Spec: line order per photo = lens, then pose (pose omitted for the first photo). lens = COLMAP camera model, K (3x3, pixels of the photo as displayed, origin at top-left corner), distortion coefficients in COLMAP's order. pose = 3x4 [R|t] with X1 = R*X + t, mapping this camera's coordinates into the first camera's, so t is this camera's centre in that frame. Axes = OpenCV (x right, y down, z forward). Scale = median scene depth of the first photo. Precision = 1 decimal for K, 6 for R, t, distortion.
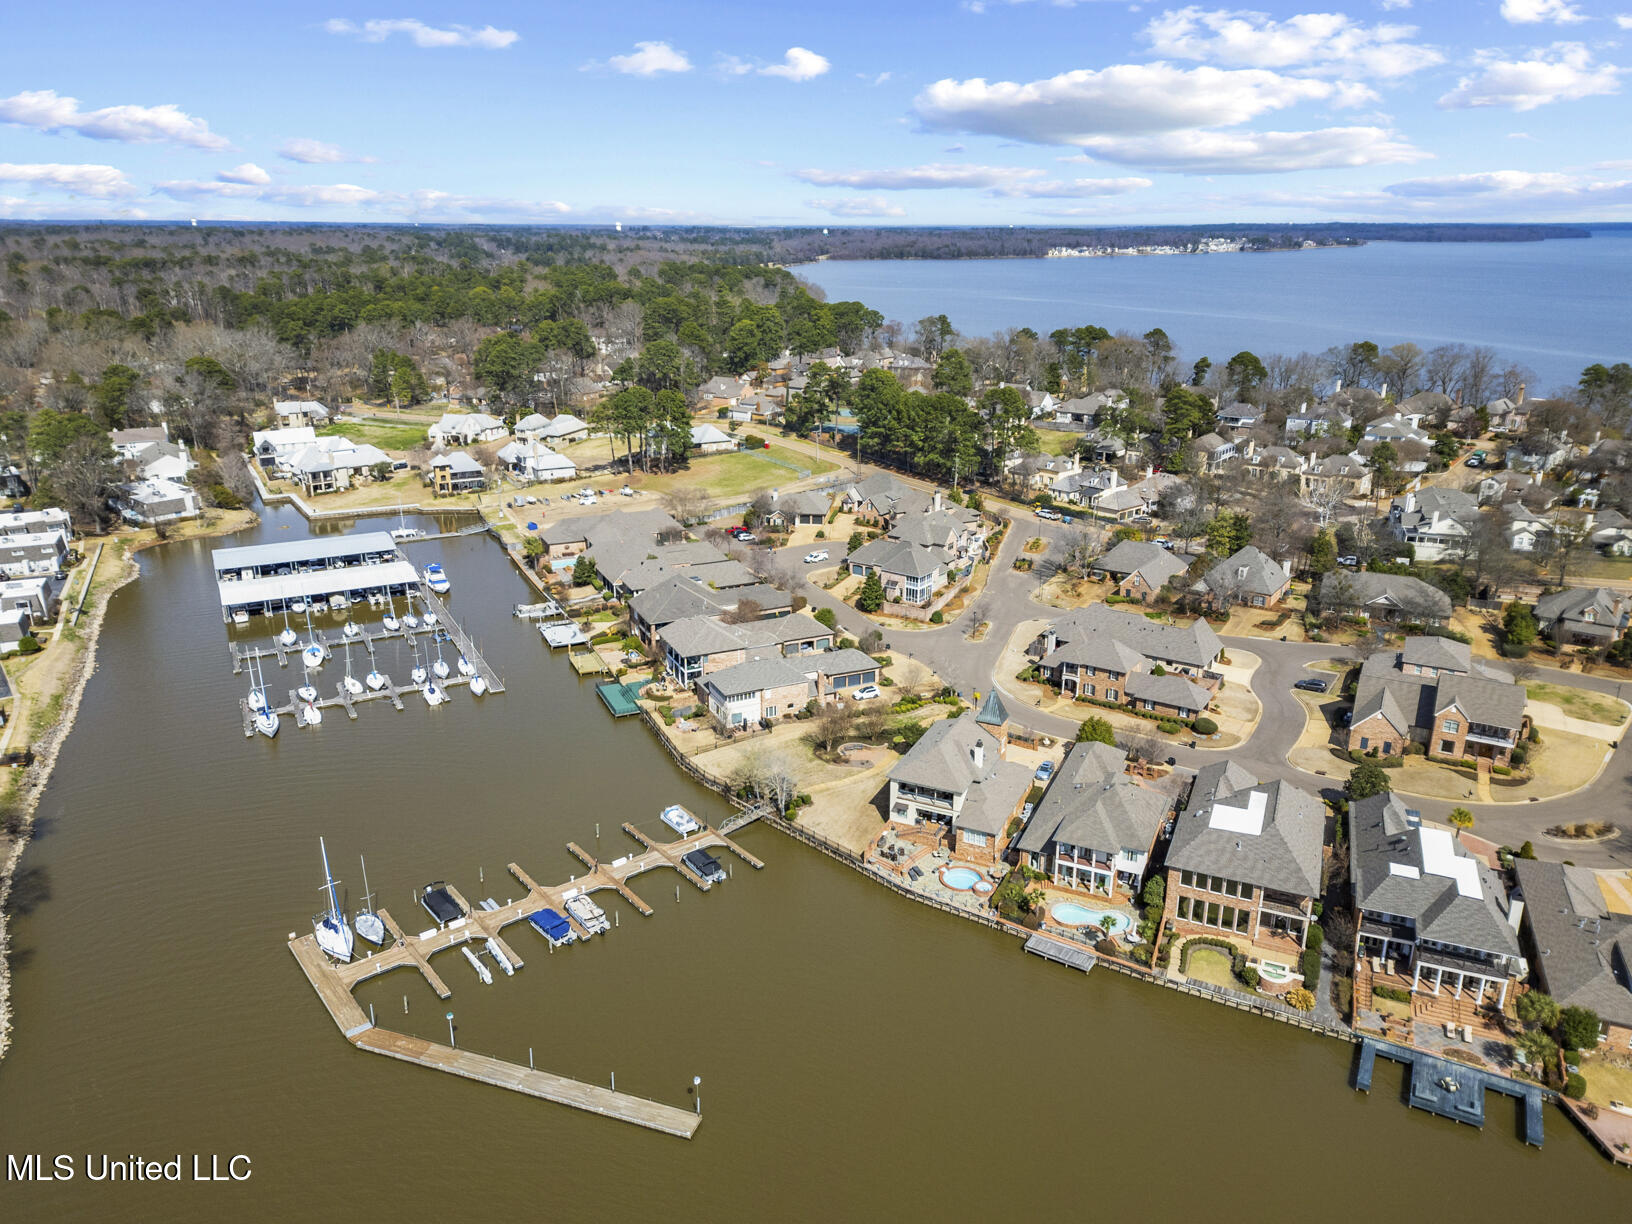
lens RADIAL K [[1097.7, 0, 820.1], [0, 1097.7, 607.9], [0, 0, 1]] dist [0.072631, -0.054905]
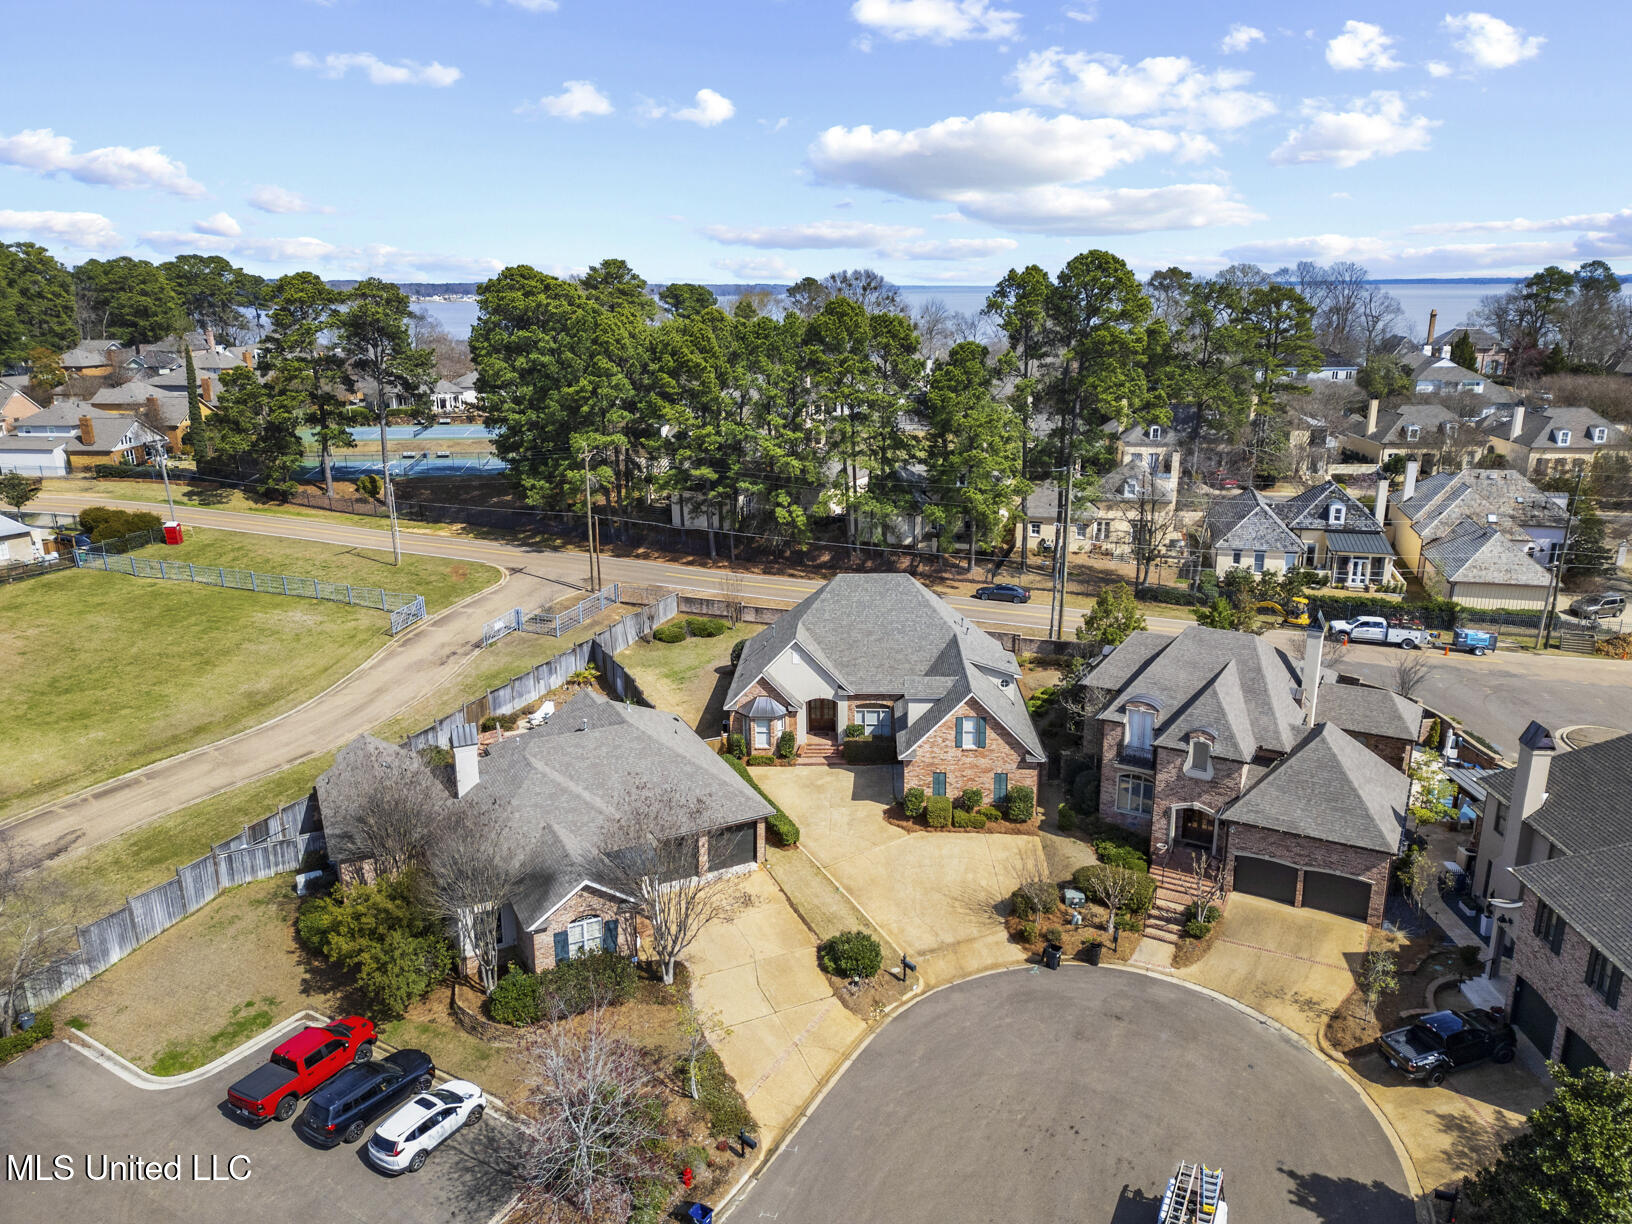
lens RADIAL K [[1097.7, 0, 820.1], [0, 1097.7, 607.9], [0, 0, 1]] dist [0.072631, -0.054905]
pose [[0.825901, -0.158827, 0.540982, -0.070167], [0.181039, 0.983399, 0.012329, -0.093186], [-0.533959, 0.087756, 0.840944, 0.605622]]
